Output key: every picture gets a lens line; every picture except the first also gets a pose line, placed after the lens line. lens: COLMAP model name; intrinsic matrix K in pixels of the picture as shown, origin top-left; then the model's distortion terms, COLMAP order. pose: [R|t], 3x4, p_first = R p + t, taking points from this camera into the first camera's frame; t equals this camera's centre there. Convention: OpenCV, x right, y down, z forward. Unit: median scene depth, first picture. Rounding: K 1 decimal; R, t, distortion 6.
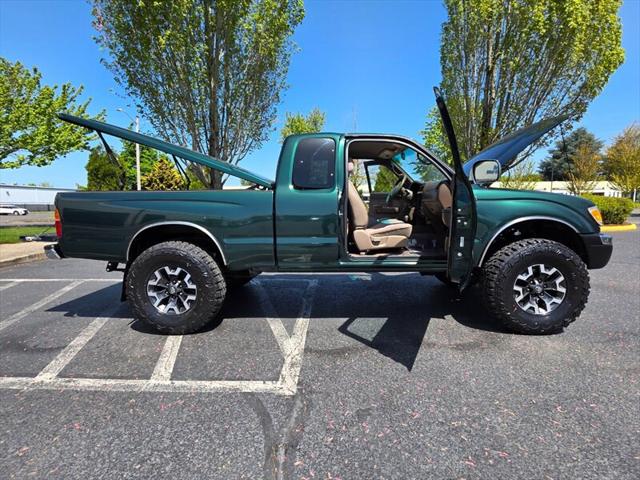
lens RADIAL K [[280.7, 0, 319.0], [0, 280.7, 244.0], [0, 0, 1]] dist [-0.002715, -0.000776]
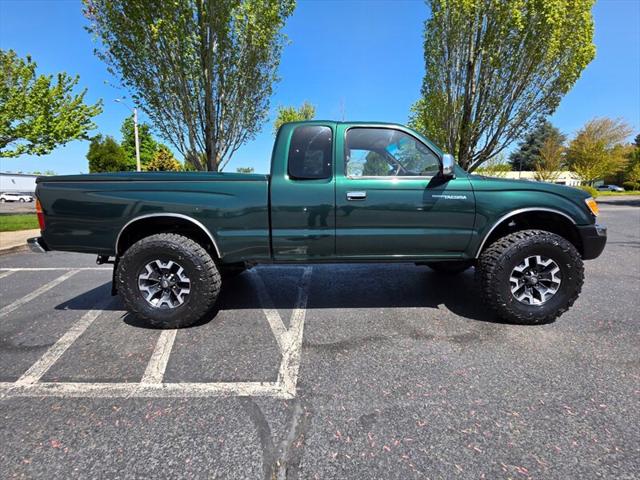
lens RADIAL K [[255.3, 0, 319.1], [0, 255.3, 241.4], [0, 0, 1]] dist [-0.000738, 0.000854]
pose [[0.999339, -0.006844, 0.035713, -0.019571], [0.005061, 0.998747, 0.049783, -0.025580], [-0.036009, -0.049569, 0.998121, 0.106839]]
